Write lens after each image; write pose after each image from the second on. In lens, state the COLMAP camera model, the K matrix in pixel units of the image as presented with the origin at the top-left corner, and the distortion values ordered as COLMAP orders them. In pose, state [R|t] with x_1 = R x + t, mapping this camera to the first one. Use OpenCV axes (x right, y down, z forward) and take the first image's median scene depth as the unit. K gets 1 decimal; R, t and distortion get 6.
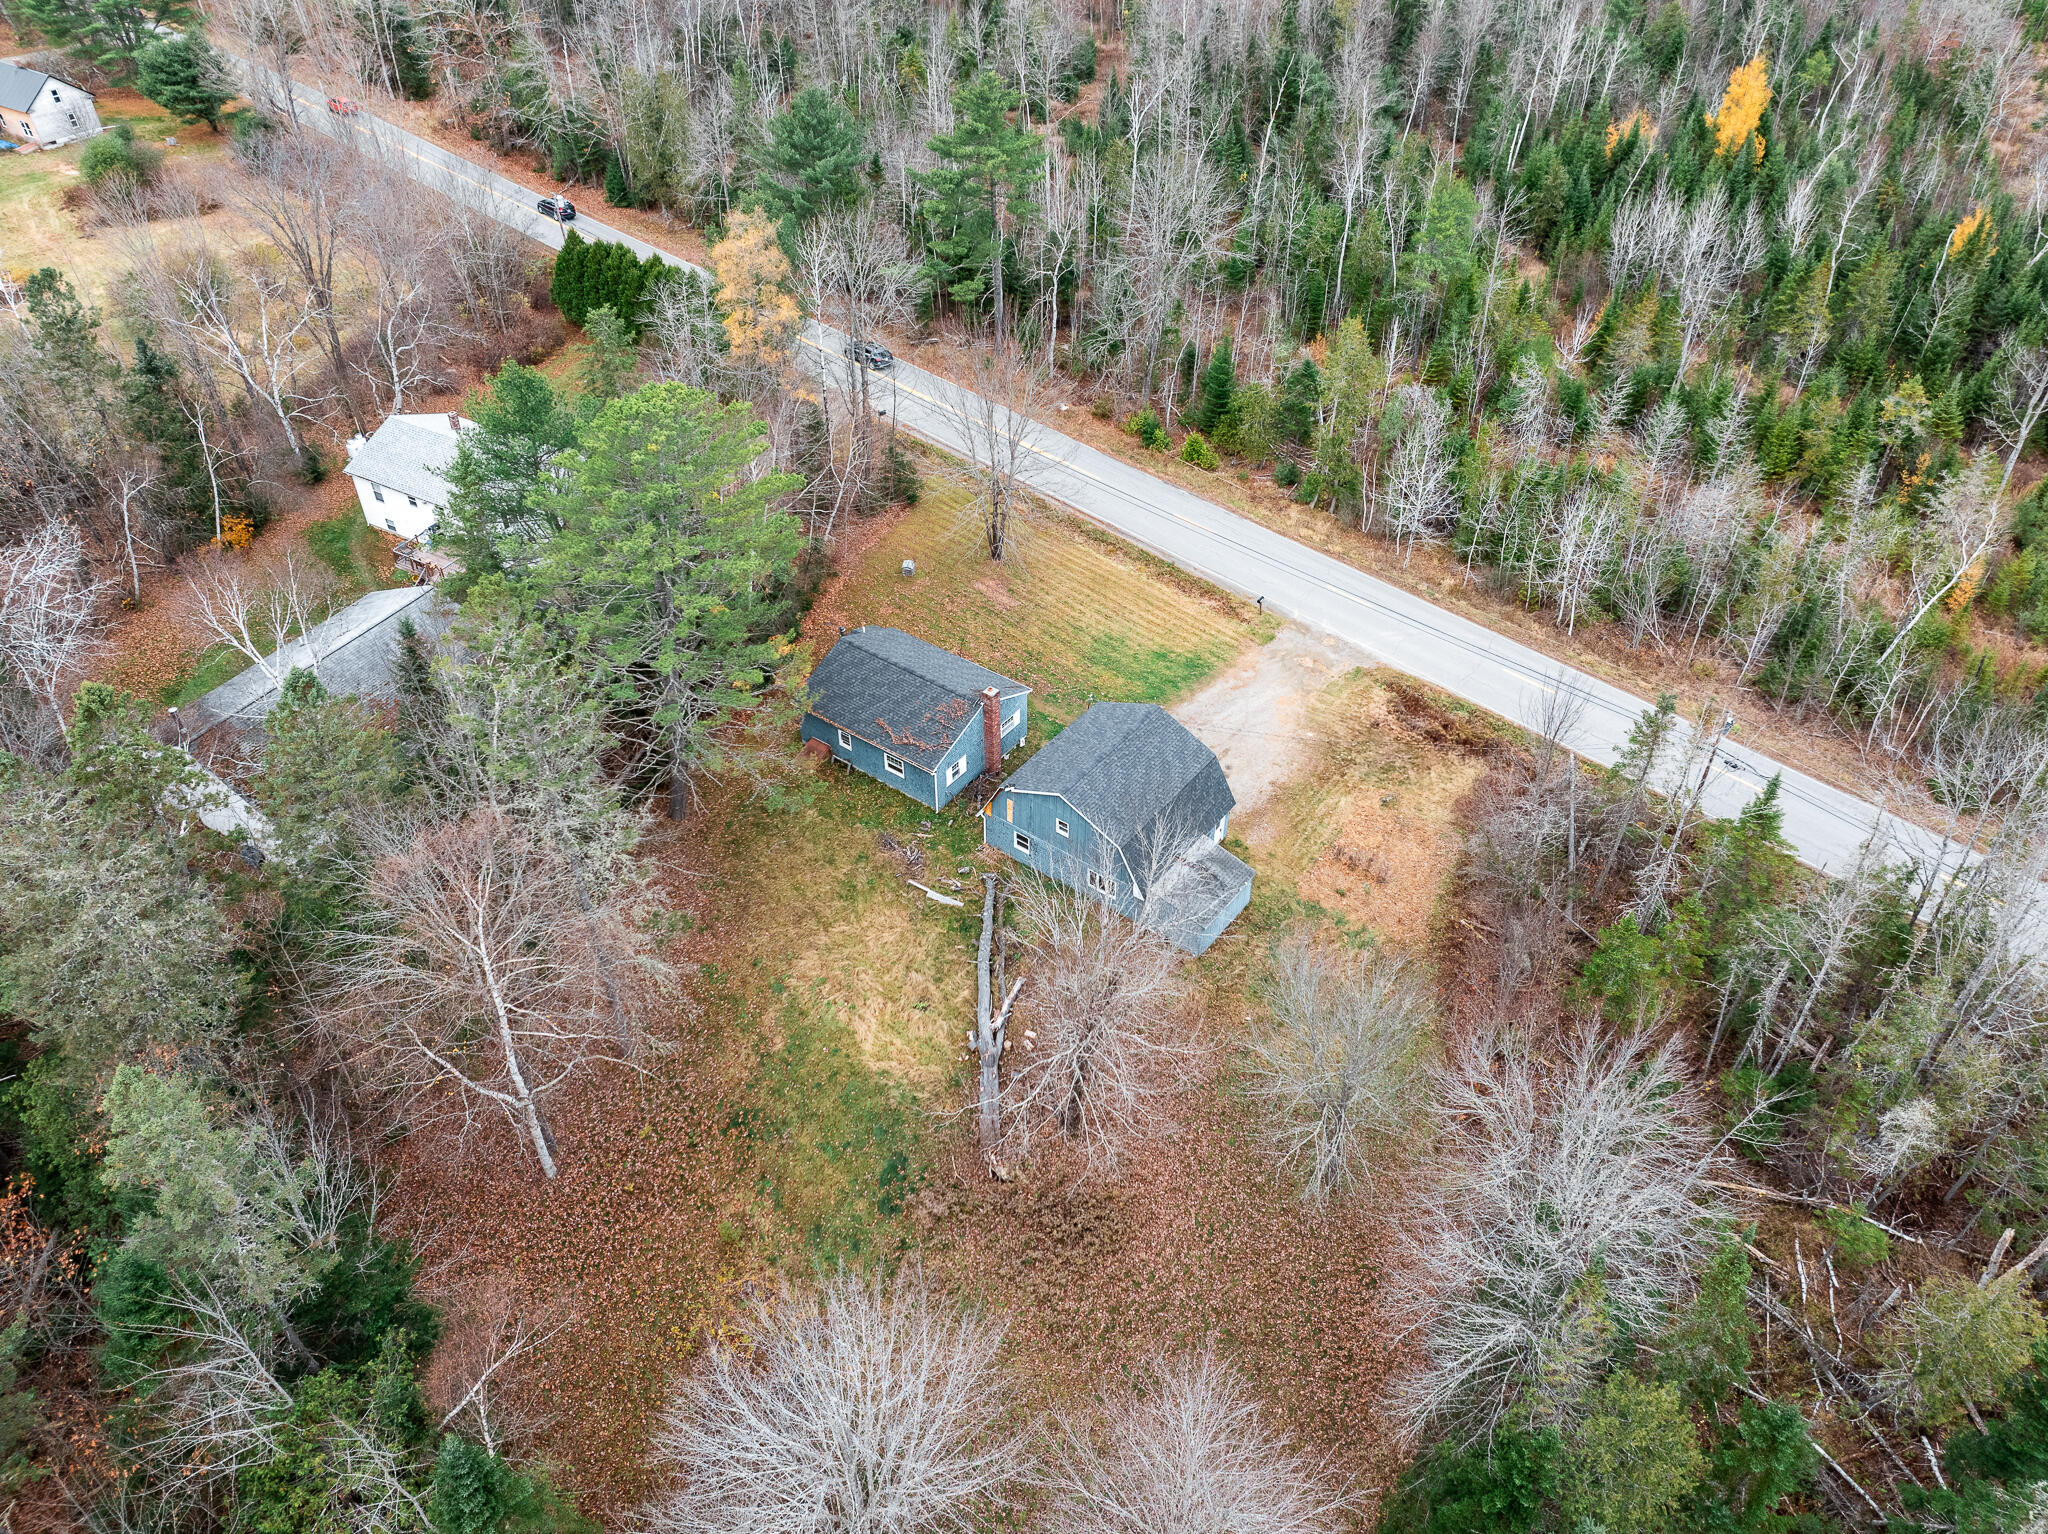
lens RADIAL K [[1459.5, 0, 1030.4], [0, 1459.5, 742.7], [0, 0, 1]] dist [-0.033326, 0.000925]
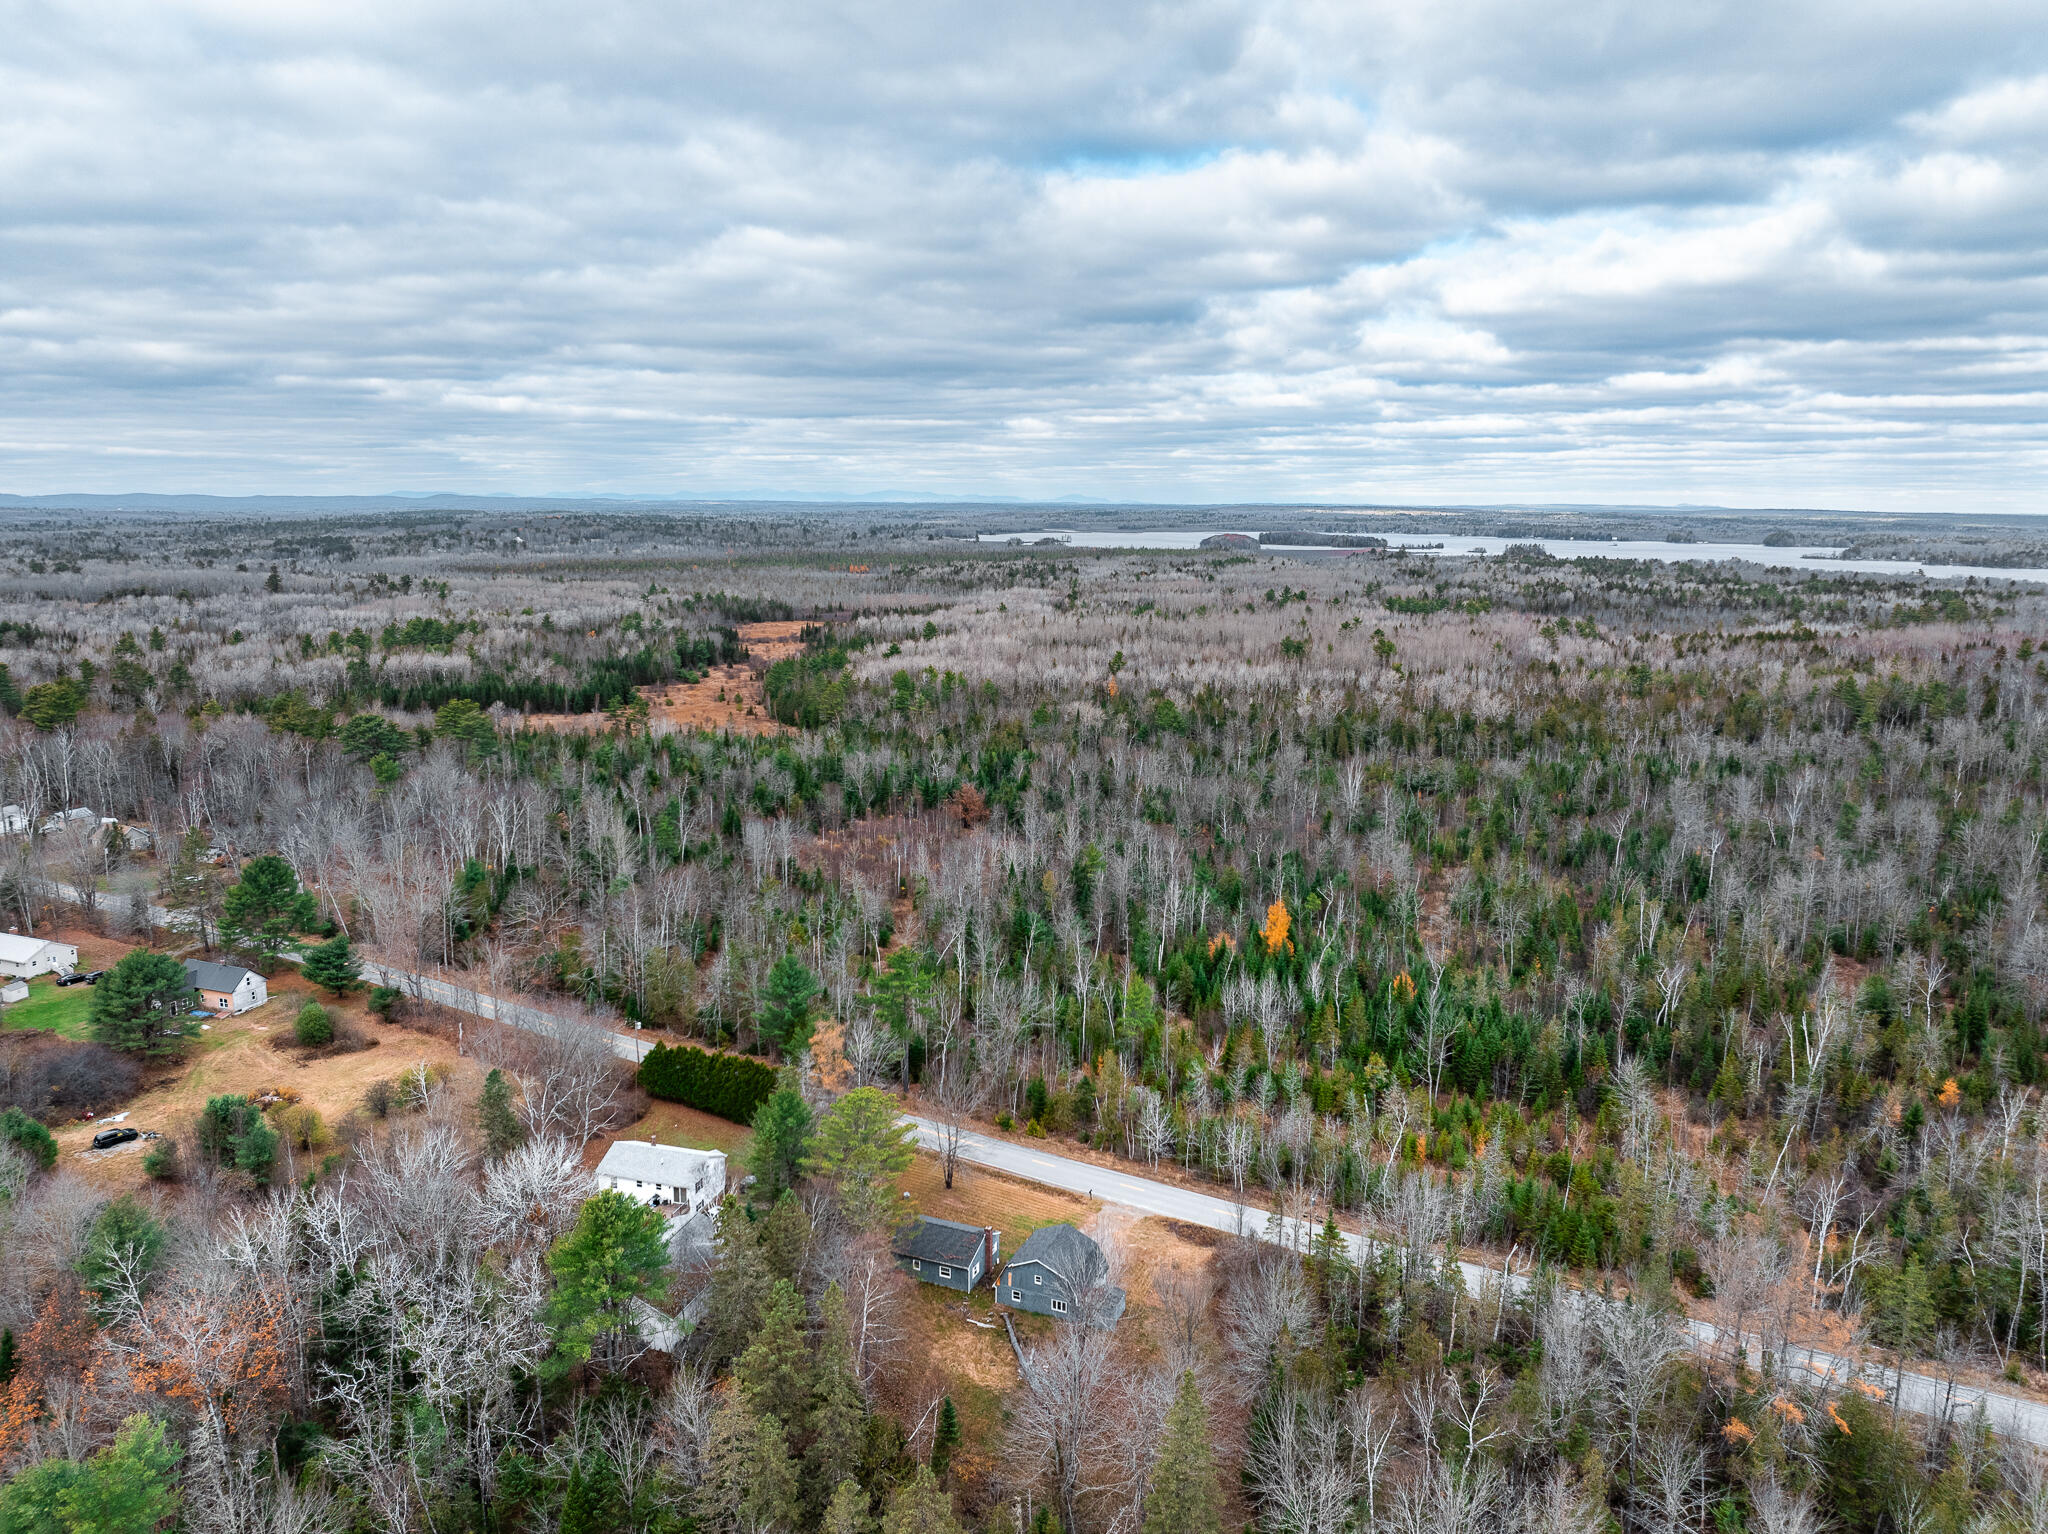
lens RADIAL K [[1459.5, 0, 1030.4], [0, 1459.5, 742.7], [0, 0, 1]] dist [-0.033326, 0.000925]
pose [[0.970905, -0.030206, 0.237554, -0.295647], [0.146009, 0.860955, -0.487276, 0.260637], [-0.189804, 0.507784, 0.840315, -0.755711]]
